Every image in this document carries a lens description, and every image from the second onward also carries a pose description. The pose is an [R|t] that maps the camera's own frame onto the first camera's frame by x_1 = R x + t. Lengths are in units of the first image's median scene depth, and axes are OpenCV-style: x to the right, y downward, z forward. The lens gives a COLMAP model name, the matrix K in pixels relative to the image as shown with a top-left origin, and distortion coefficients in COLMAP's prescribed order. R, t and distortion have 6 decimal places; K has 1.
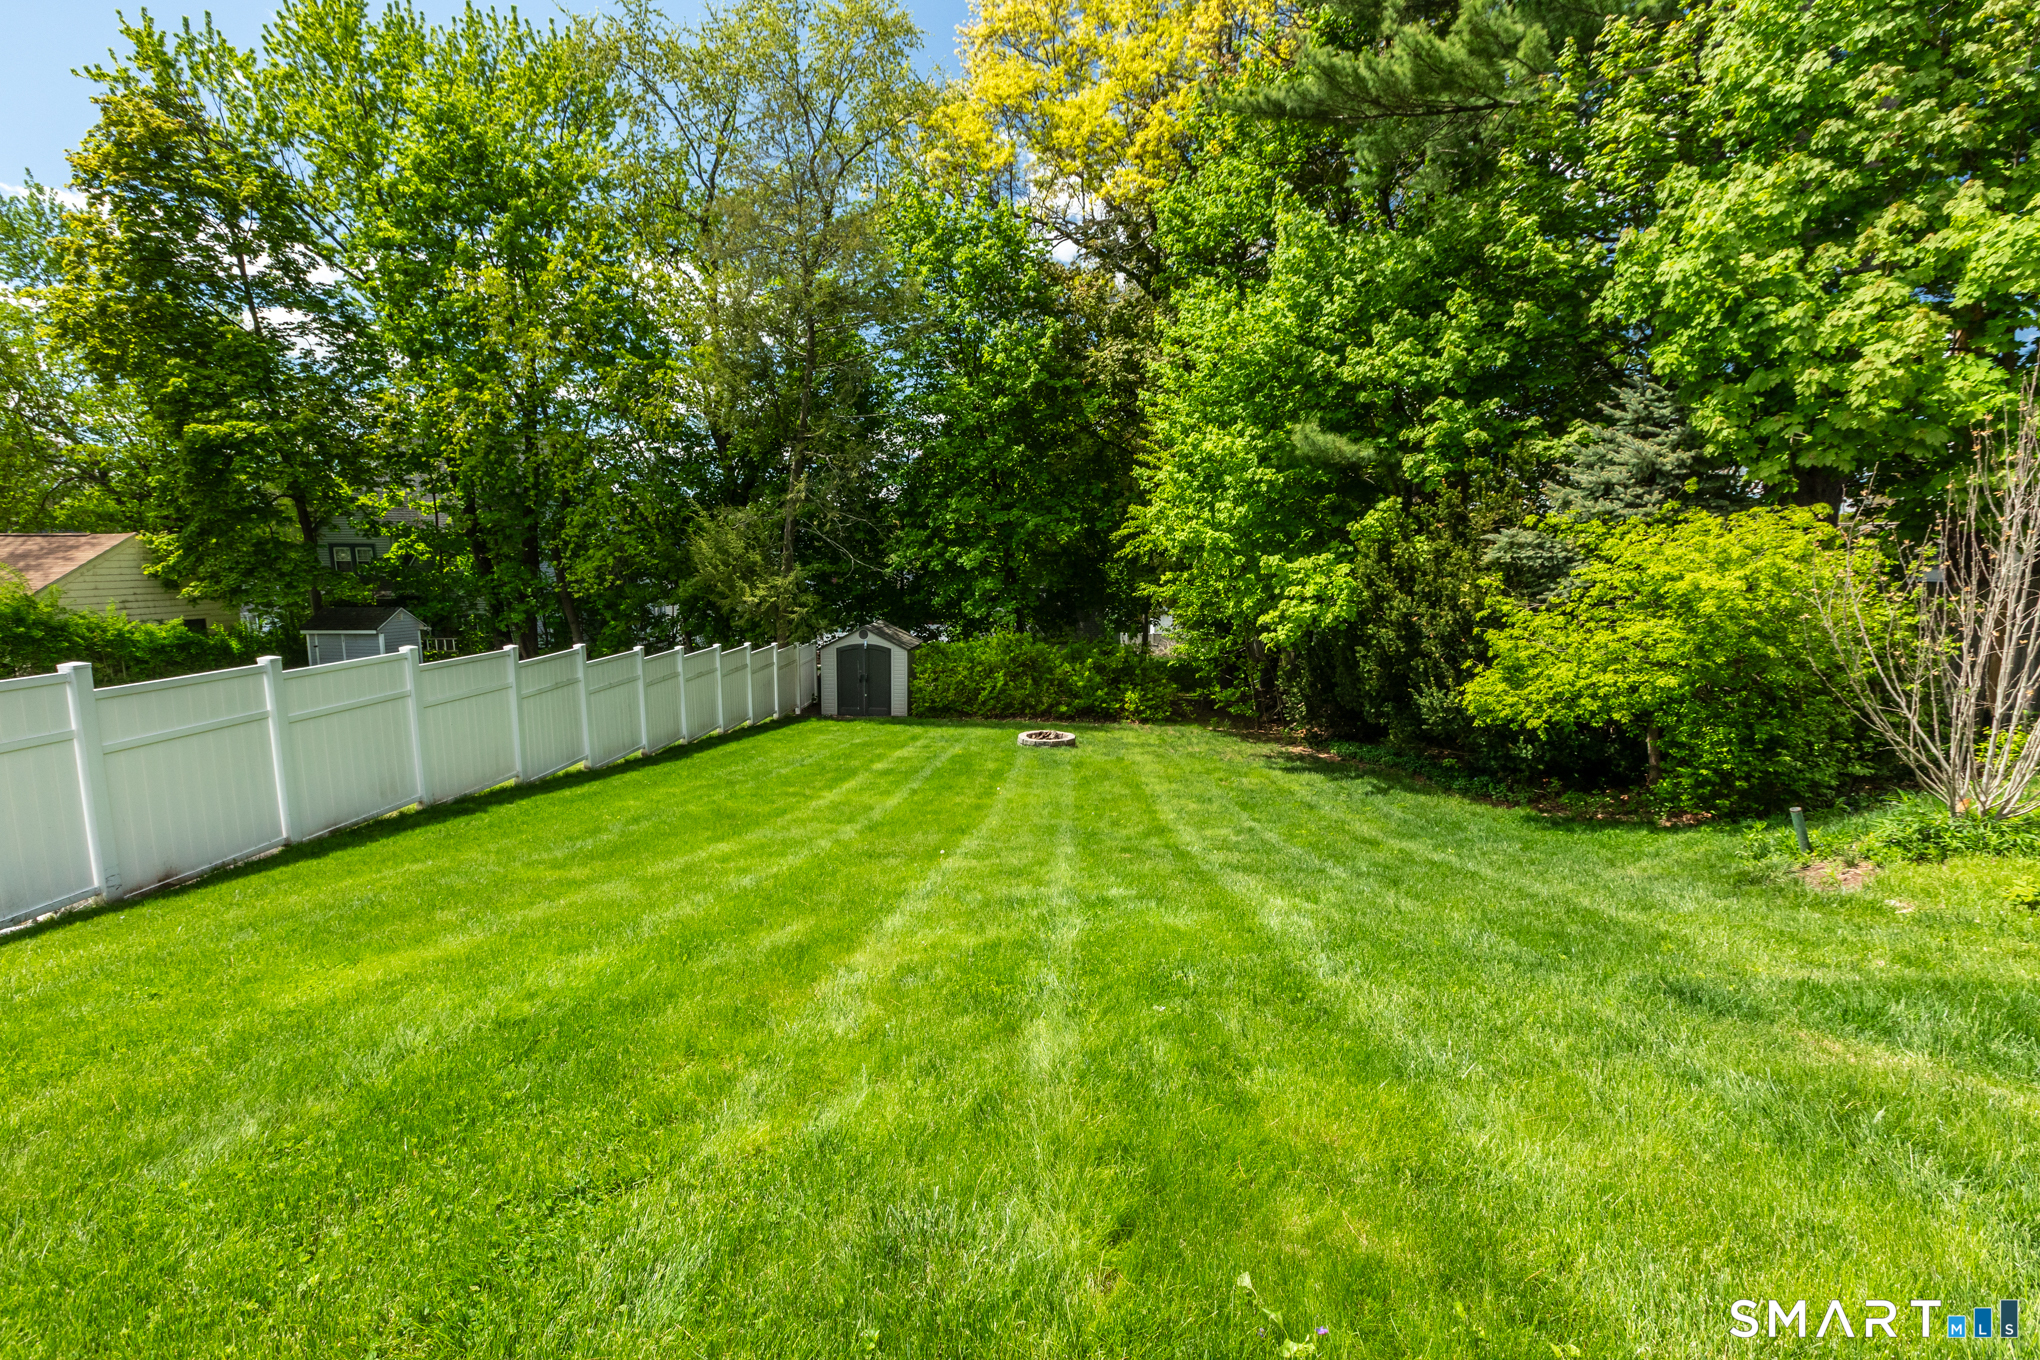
lens RADIAL K [[911.2, 0, 1017.3], [0, 911.2, 674.9], [0, 0, 1]] dist [-0.000340, 0.001193]
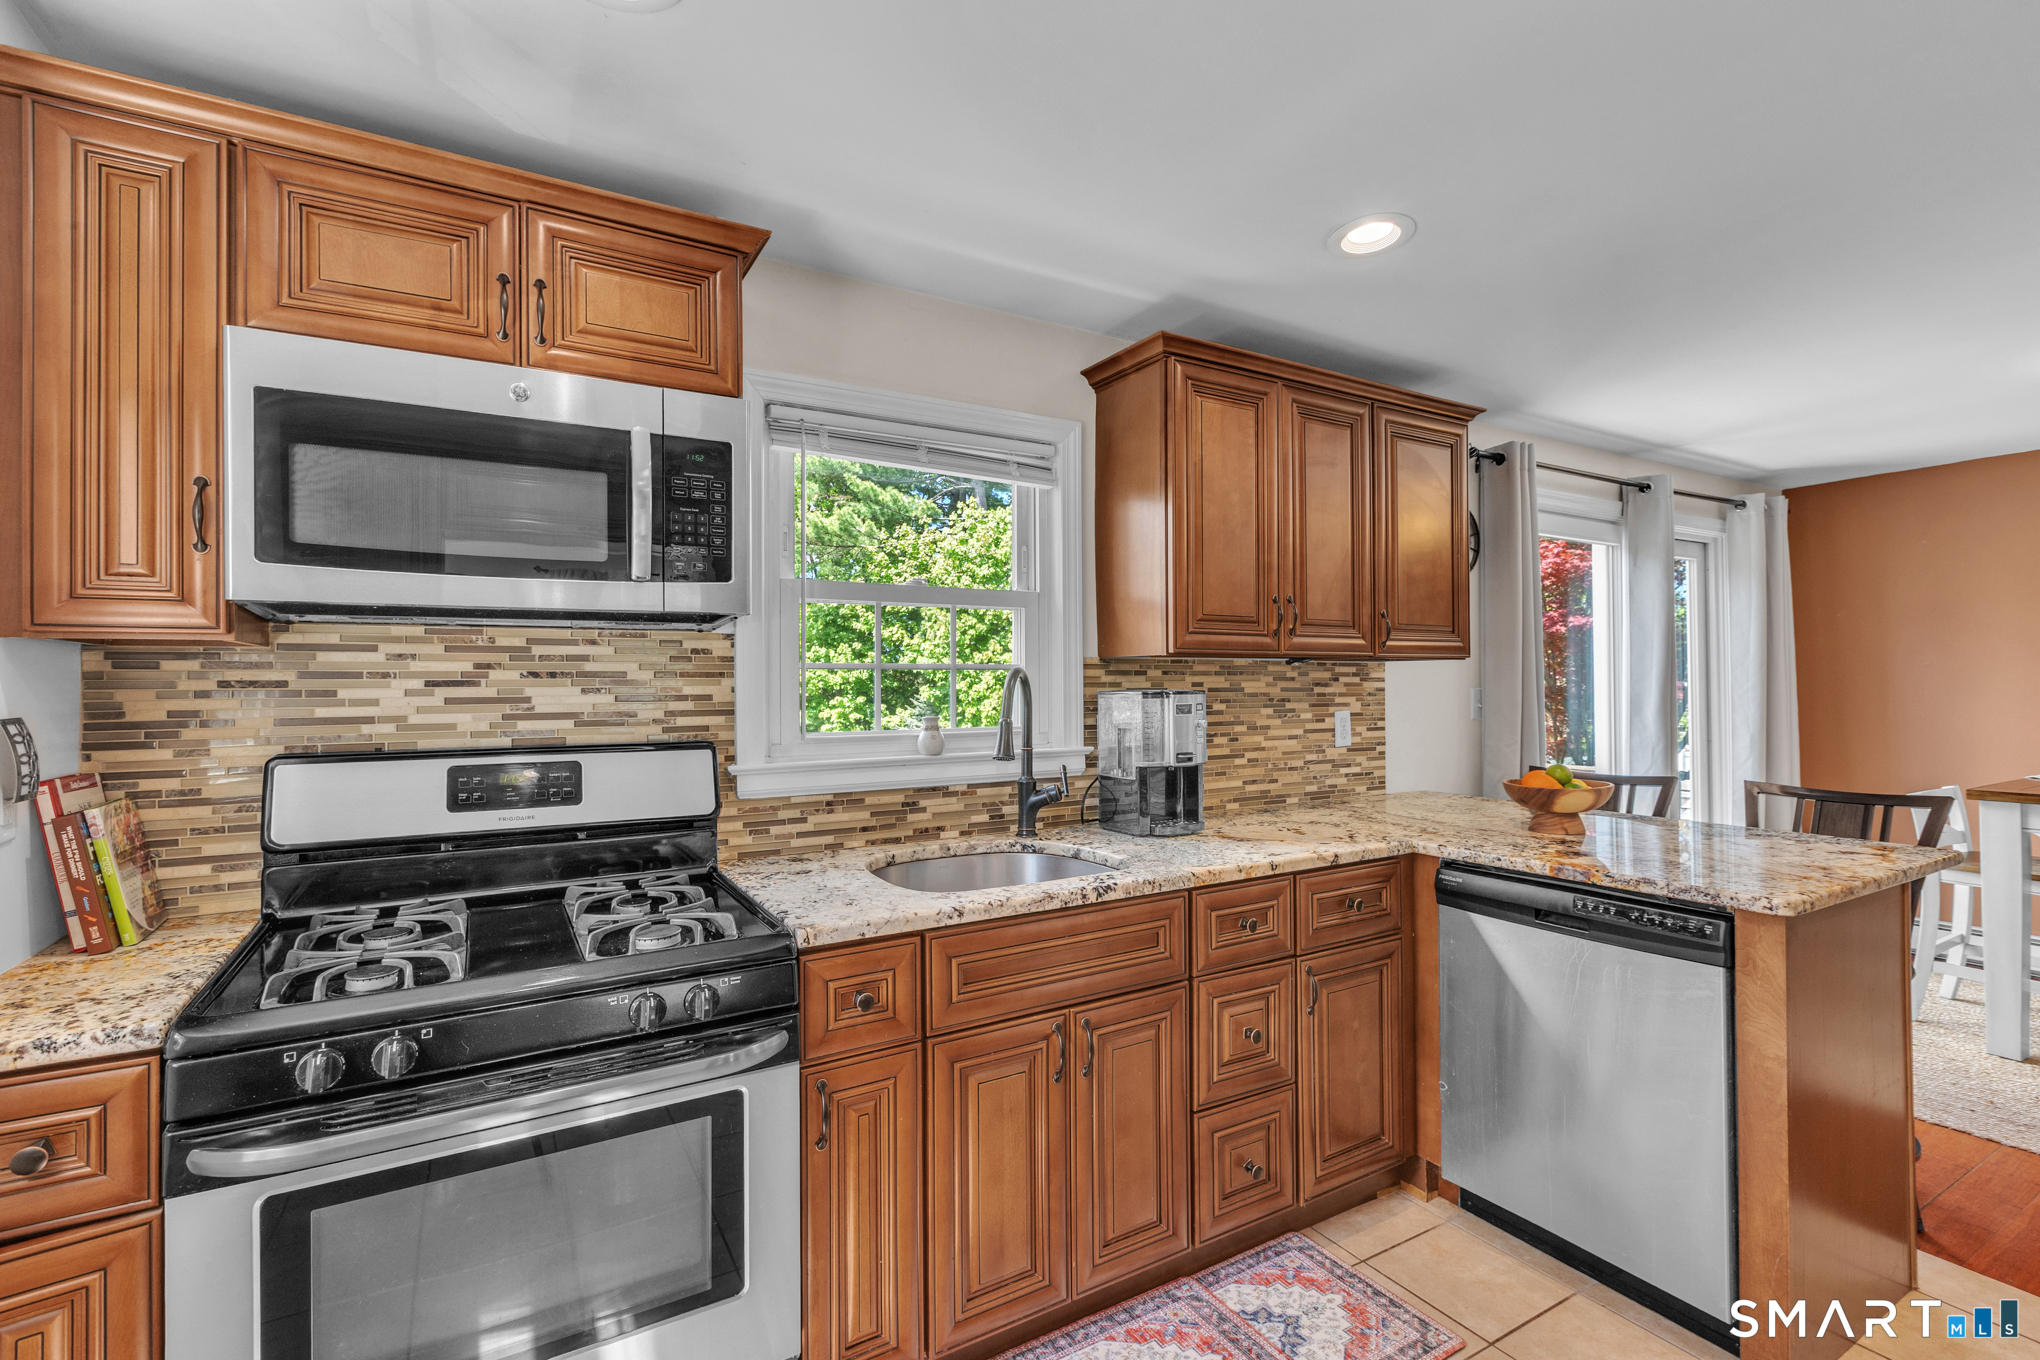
lens RADIAL K [[921.6, 0, 1015.7], [0, 921.6, 675.9], [0, 0, 1]] dist [0.001098, 0.000065]
pose [[0.836481, -0.002609, 0.547990, -0.261528], [0.087966, 0.987660, -0.129574, -0.049701], [-0.540889, 0.156590, 0.826389, -0.742676]]
